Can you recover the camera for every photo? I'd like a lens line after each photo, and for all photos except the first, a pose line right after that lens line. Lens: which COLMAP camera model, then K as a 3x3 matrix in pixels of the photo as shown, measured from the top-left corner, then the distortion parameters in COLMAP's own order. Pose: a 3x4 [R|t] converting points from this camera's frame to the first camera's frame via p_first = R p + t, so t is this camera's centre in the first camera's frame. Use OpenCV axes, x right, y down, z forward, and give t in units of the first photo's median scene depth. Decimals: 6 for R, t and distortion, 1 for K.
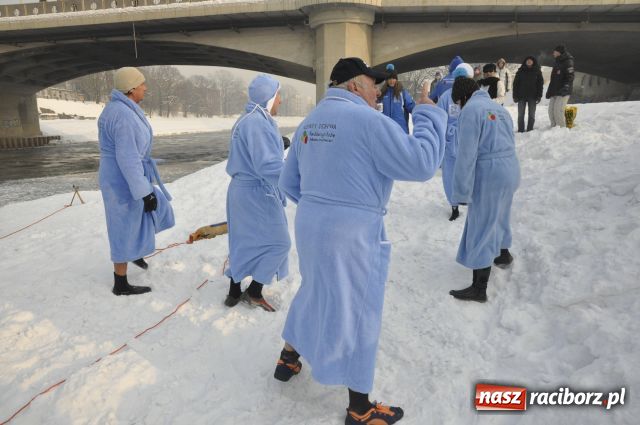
lens RADIAL K [[435.0, 0, 322.1], [0, 435.0, 213.9], [0, 0, 1]] dist [-0.118217, 0.079708]
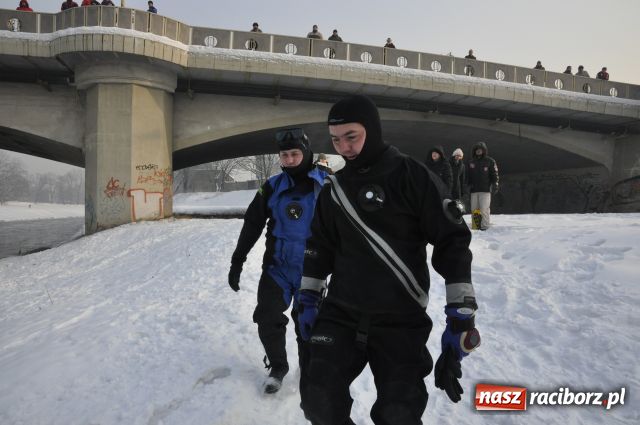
lens RADIAL K [[435.0, 0, 322.1], [0, 435.0, 213.9], [0, 0, 1]] dist [-0.118217, 0.079708]
pose [[0.905269, 0.000262, 0.424840, 0.038544], [0.084044, 0.980127, -0.179689, -0.095864], [-0.416444, 0.198372, 0.887256, 0.296719]]
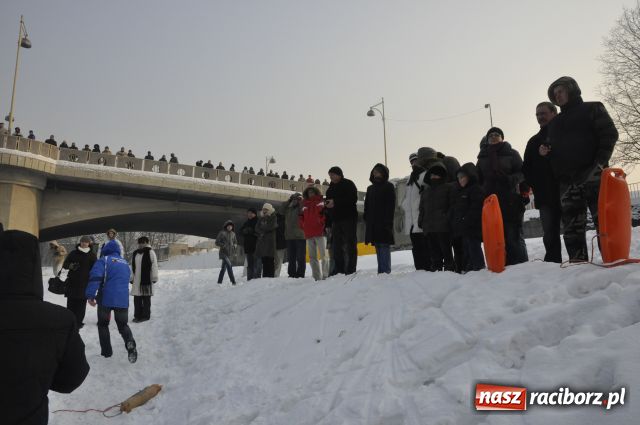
lens RADIAL K [[435.0, 0, 322.1], [0, 435.0, 213.9], [0, 0, 1]] dist [-0.118217, 0.079708]
pose [[0.749664, 0.097106, 0.654656, -0.030699], [0.154669, 0.936079, -0.315966, 0.028110], [-0.643491, 0.338123, 0.686725, -0.092156]]
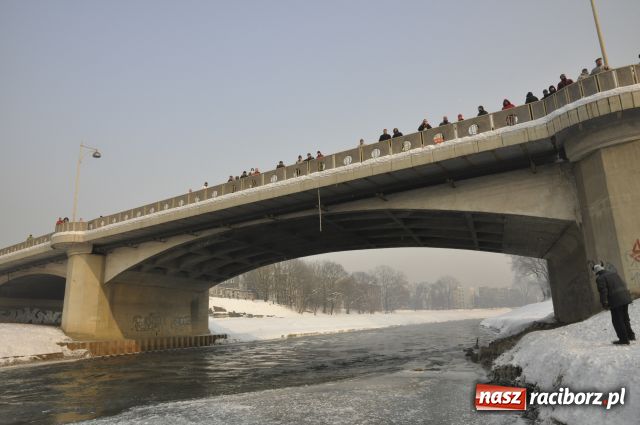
lens RADIAL K [[435.0, 0, 322.1], [0, 435.0, 213.9], [0, 0, 1]] dist [-0.118217, 0.079708]
pose [[0.939597, -0.113782, -0.322818, -0.183754], [-0.037029, 0.903807, -0.426336, -0.060971], [0.340274, 0.412538, 0.845001, 0.325589]]
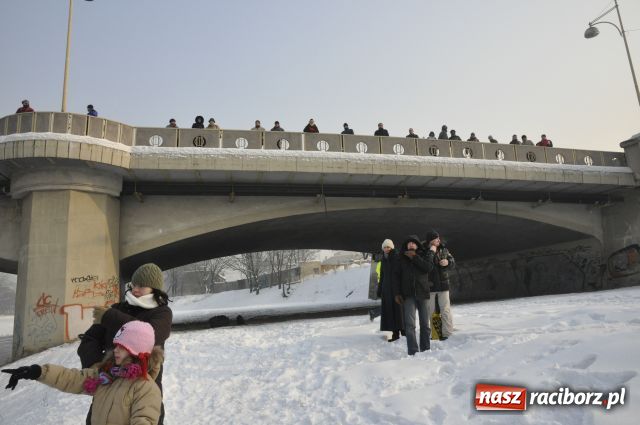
lens RADIAL K [[435.0, 0, 322.1], [0, 435.0, 213.9], [0, 0, 1]] dist [-0.118217, 0.079708]
pose [[0.903653, 0.024042, 0.427590, 0.113904], [0.155931, 0.911421, -0.380785, -0.115043], [-0.398869, 0.410772, 0.819860, 0.330341]]
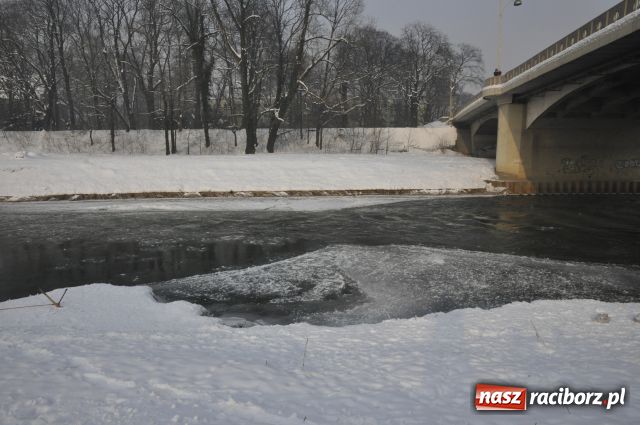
lens RADIAL K [[435.0, 0, 322.1], [0, 435.0, 213.9], [0, 0, 1]] dist [-0.118217, 0.079708]
pose [[0.071753, 0.153215, -0.985584, 0.144662], [-0.202143, 0.969859, 0.136054, -0.181529], [0.976724, 0.189467, 0.100562, 0.533353]]
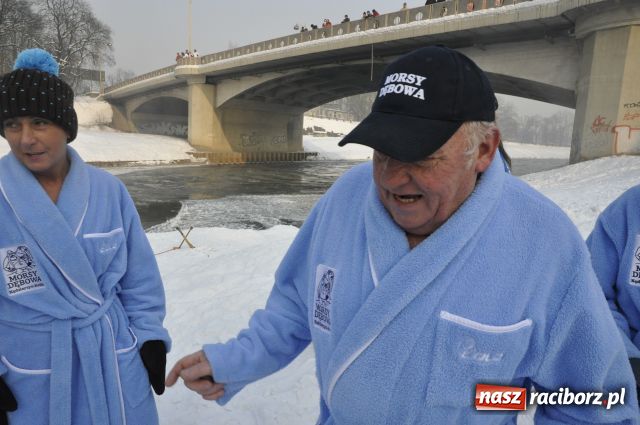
lens RADIAL K [[435.0, 0, 322.1], [0, 435.0, 213.9], [0, 0, 1]] dist [-0.118217, 0.079708]
pose [[0.827931, 0.128666, -0.545871, 0.043108], [-0.157306, 0.987533, -0.005818, -0.047014], [0.538317, 0.090686, 0.837849, 0.148726]]
